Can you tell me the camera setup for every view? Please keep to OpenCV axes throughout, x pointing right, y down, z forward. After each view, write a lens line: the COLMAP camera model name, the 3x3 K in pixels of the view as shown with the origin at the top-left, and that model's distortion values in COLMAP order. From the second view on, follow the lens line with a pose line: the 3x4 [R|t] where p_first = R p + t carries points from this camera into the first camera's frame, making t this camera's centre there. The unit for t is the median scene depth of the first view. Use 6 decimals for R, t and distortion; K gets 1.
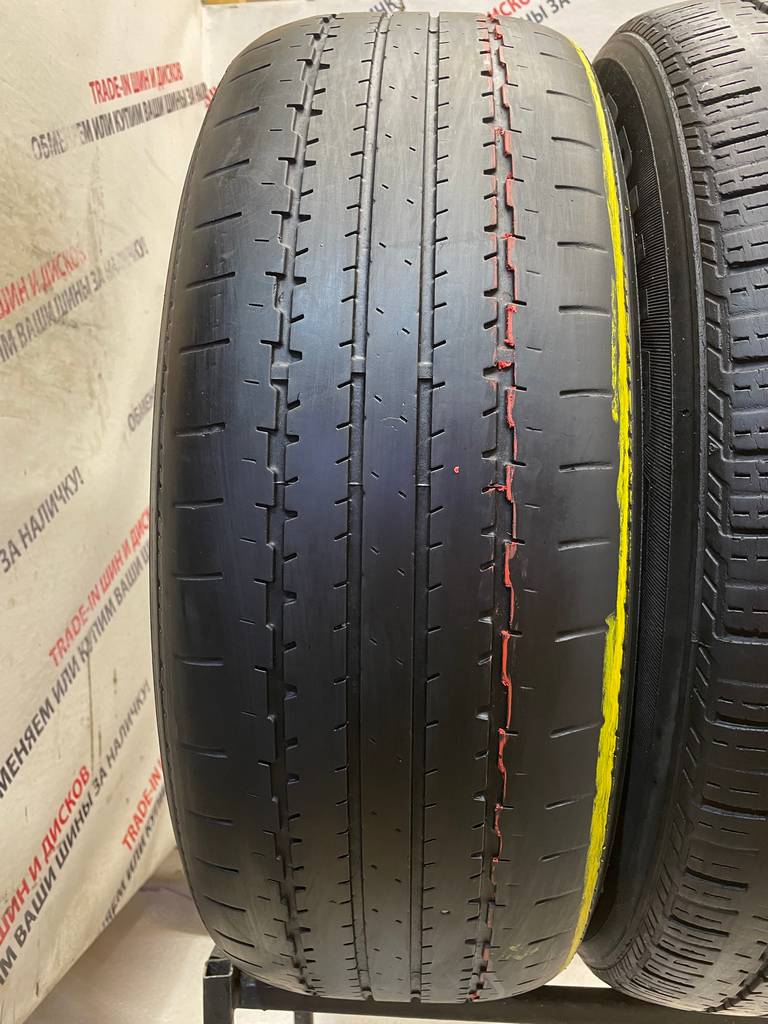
lens RADIAL K [[784.3, 0, 385.8], [0, 784.3, 509.2], [0, 0, 1]] dist [0.076000, -0.108467]
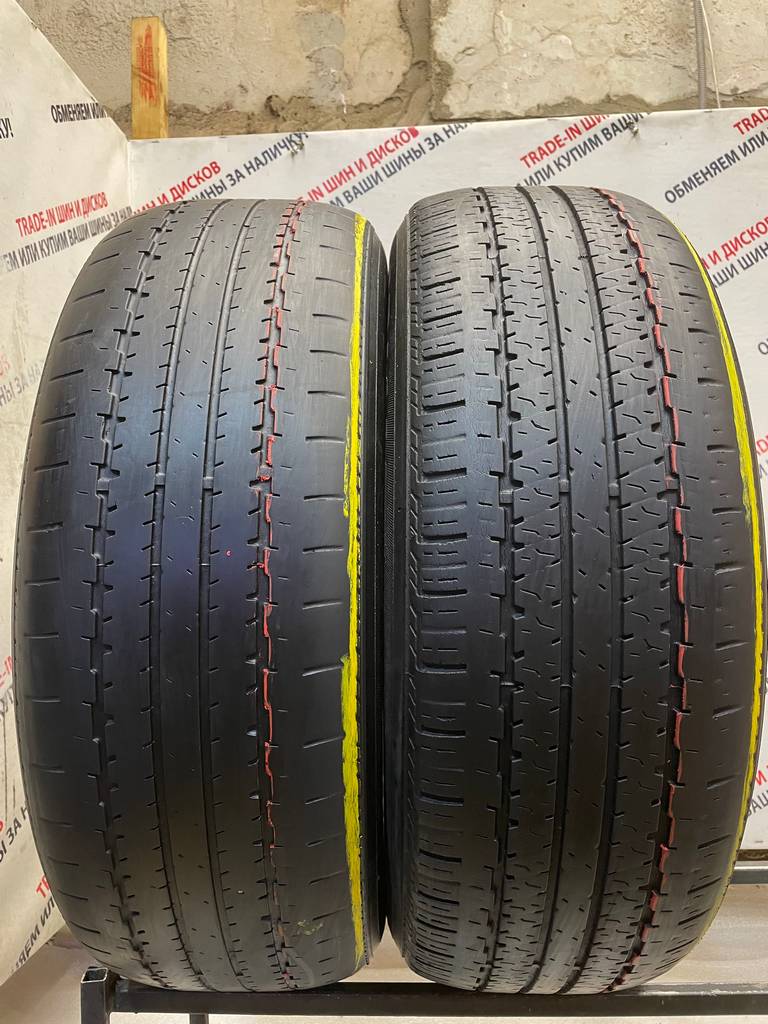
lens RADIAL K [[784.3, 0, 381.7], [0, 784.3, 508.6], [0, 0, 1]] dist [0.076000, -0.108467]
pose [[0.999190, -0.015465, 0.037149, 0.141241], [0.018485, 0.996428, -0.082393, -0.004077], [-0.035742, 0.083013, 0.995907, -0.188345]]
